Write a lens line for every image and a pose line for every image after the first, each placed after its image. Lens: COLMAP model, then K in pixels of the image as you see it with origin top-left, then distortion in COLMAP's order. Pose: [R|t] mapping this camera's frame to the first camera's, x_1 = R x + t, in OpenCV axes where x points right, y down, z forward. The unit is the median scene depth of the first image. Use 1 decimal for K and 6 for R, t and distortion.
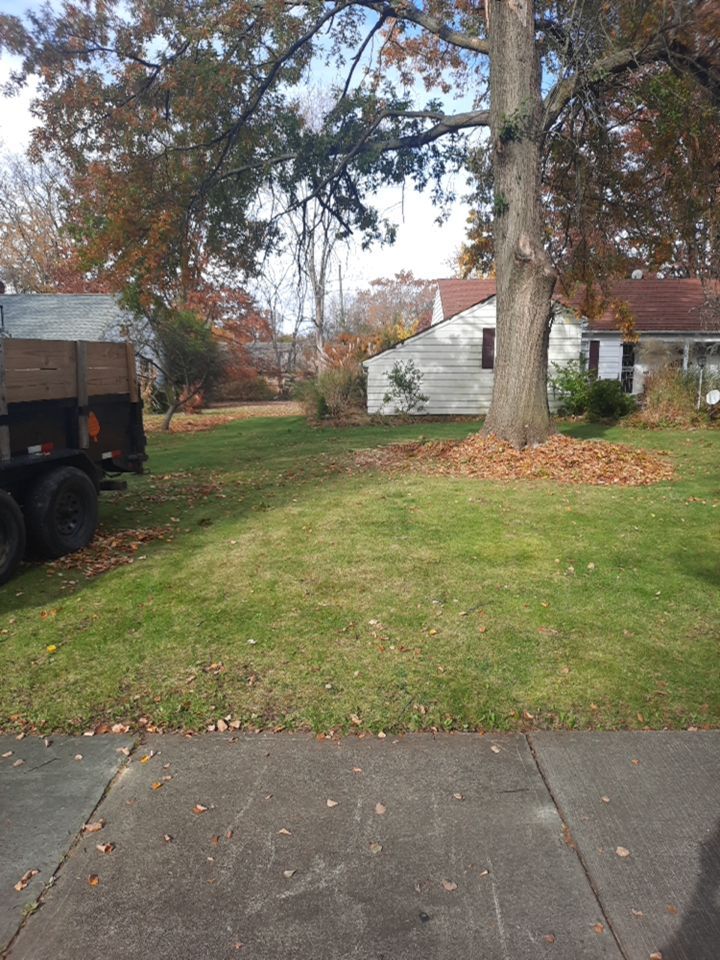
lens RADIAL K [[701.0, 0, 353.4], [0, 701.0, 476.9], [0, 0, 1]] dist [0.041554, -0.035826]
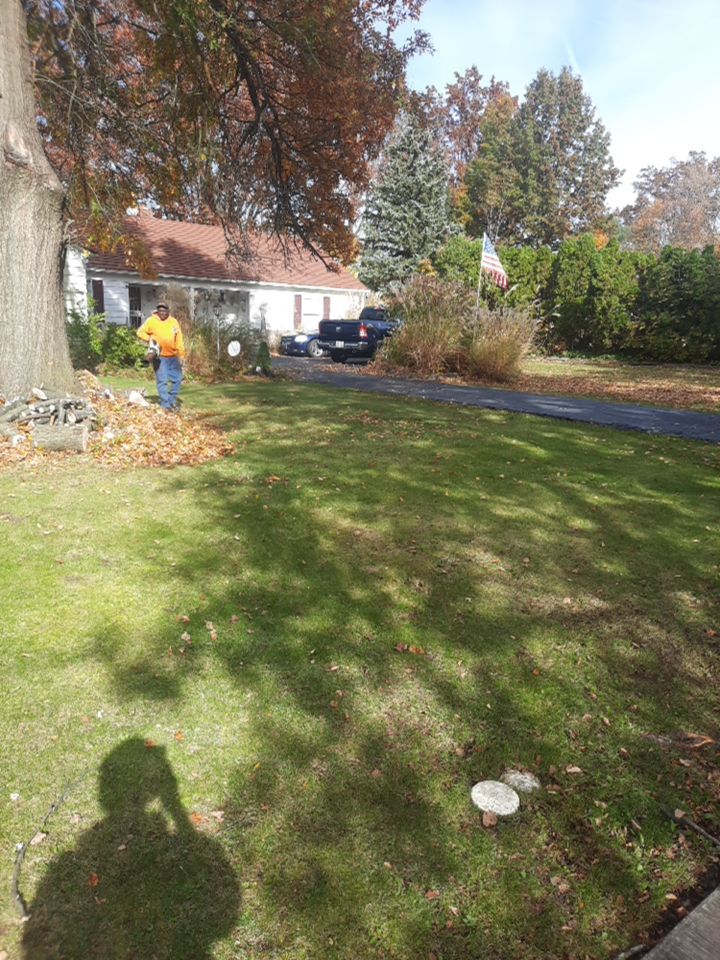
lens RADIAL K [[701.0, 0, 355.9], [0, 701.0, 479.2], [0, 0, 1]] dist [0.041554, -0.035826]
pose [[0.775429, -0.110146, 0.621754, 0.010620], [0.057392, 0.992887, 0.104316, -0.020340], [-0.628821, -0.045206, 0.776235, 0.103192]]
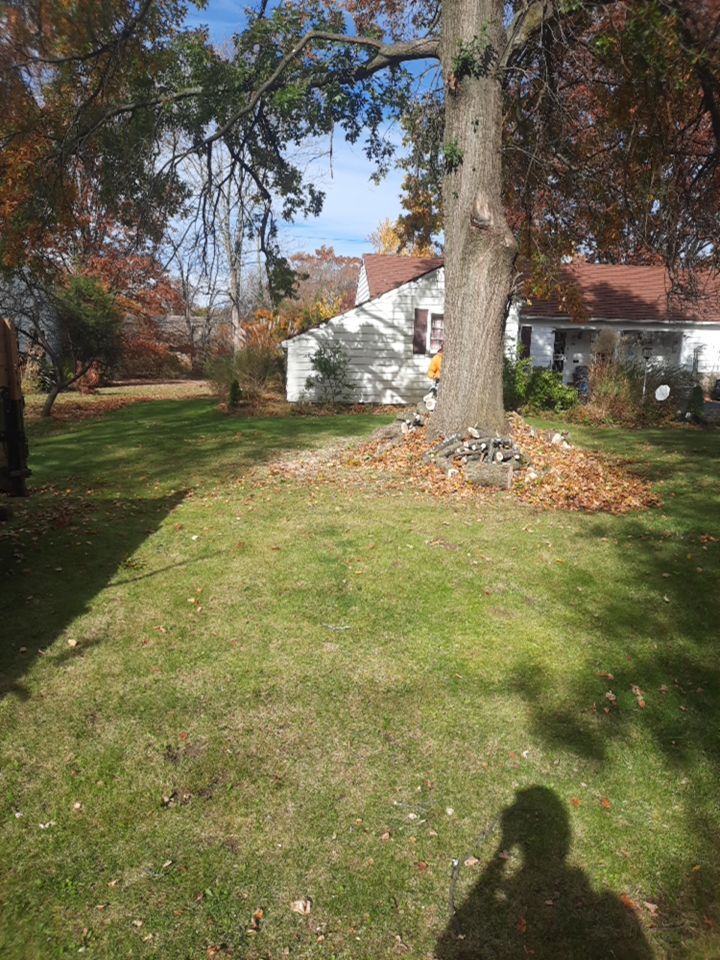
lens RADIAL K [[701.0, 0, 355.9], [0, 701.0, 474.6], [0, 0, 1]] dist [0.041554, -0.035826]
pose [[0.992866, 0.007711, 0.118983, 0.001795], [-0.010916, 0.999594, 0.026311, -0.021640], [-0.118732, -0.027422, 0.992548, 0.107610]]
